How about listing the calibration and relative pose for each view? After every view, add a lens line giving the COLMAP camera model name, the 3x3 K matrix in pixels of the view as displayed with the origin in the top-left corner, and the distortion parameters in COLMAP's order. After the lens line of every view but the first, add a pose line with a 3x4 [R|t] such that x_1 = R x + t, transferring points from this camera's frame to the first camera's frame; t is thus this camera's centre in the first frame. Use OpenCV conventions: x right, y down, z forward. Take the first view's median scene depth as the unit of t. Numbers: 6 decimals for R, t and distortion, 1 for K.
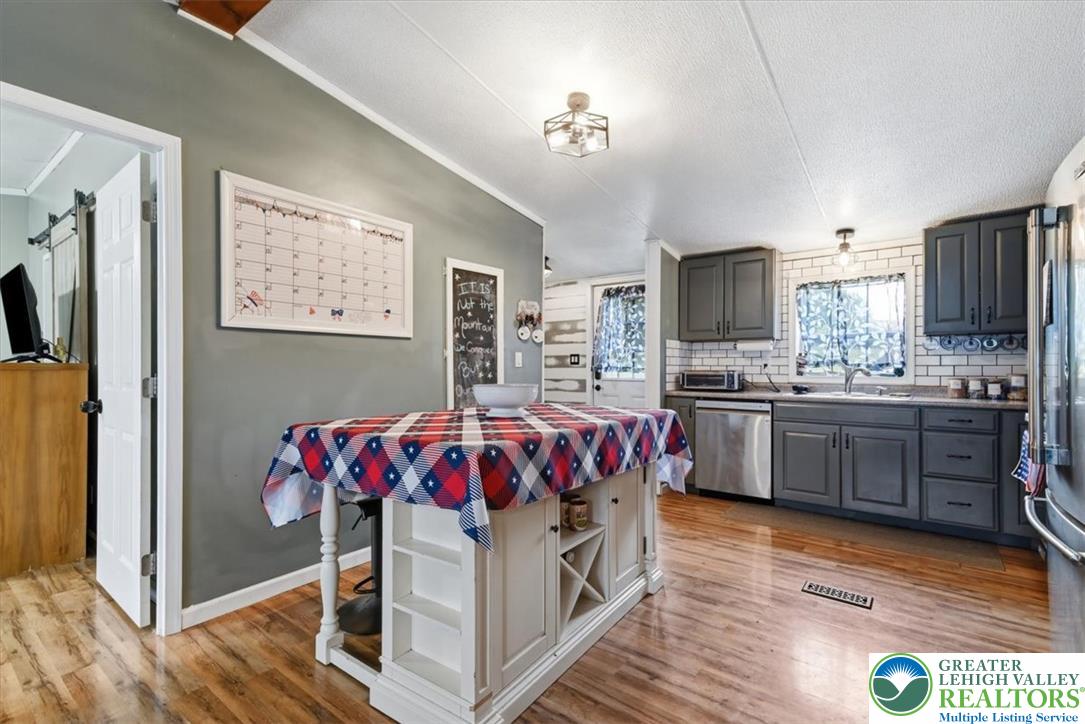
lens RADIAL K [[490.5, 0, 540.5], [0, 490.5, 367.6], [0, 0, 1]] dist [0.023238, -0.001112]
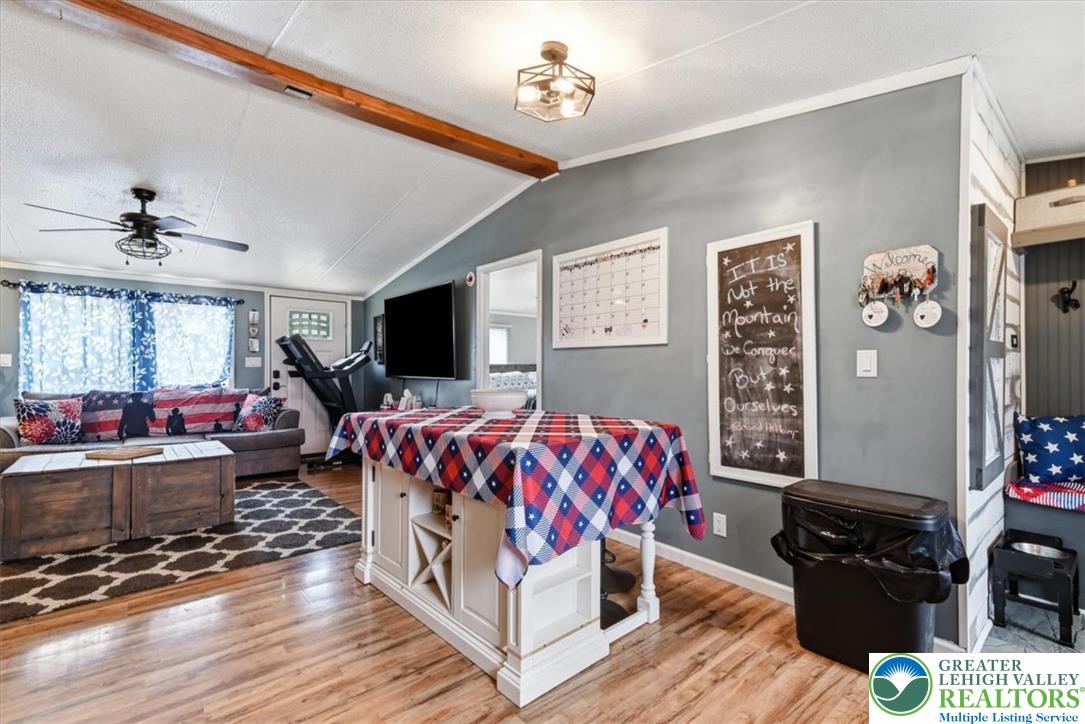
lens RADIAL K [[490.5, 0, 538.4], [0, 490.5, 366.4], [0, 0, 1]] dist [0.023238, -0.001112]
pose [[-0.214510, -0.003362, -0.976716, 0.762728], [-0.003986, 0.999989, -0.002567, -0.012771], [0.976714, 0.003342, -0.214521, 0.991134]]
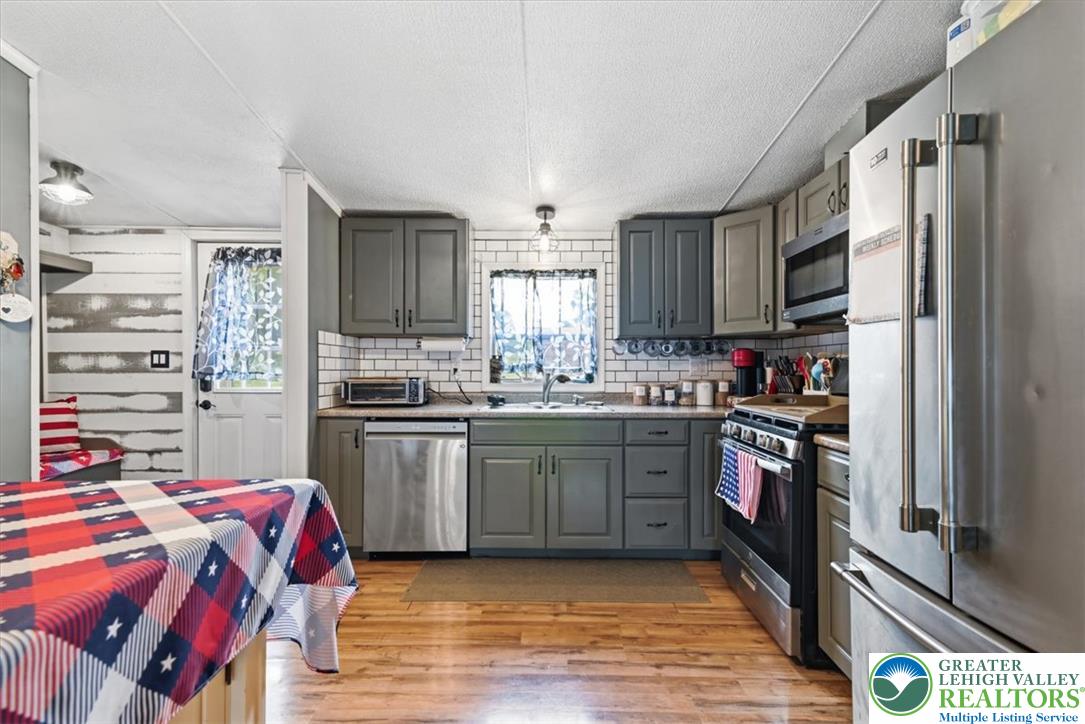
lens RADIAL K [[490.5, 0, 542.5], [0, 490.5, 370.8], [0, 0, 1]] dist [0.023238, -0.001112]
pose [[0.795446, -0.002606, 0.606019, 0.100189], [-0.000685, 0.999986, 0.005200, -0.008219], [-0.606024, -0.004551, 0.795434, 0.313949]]
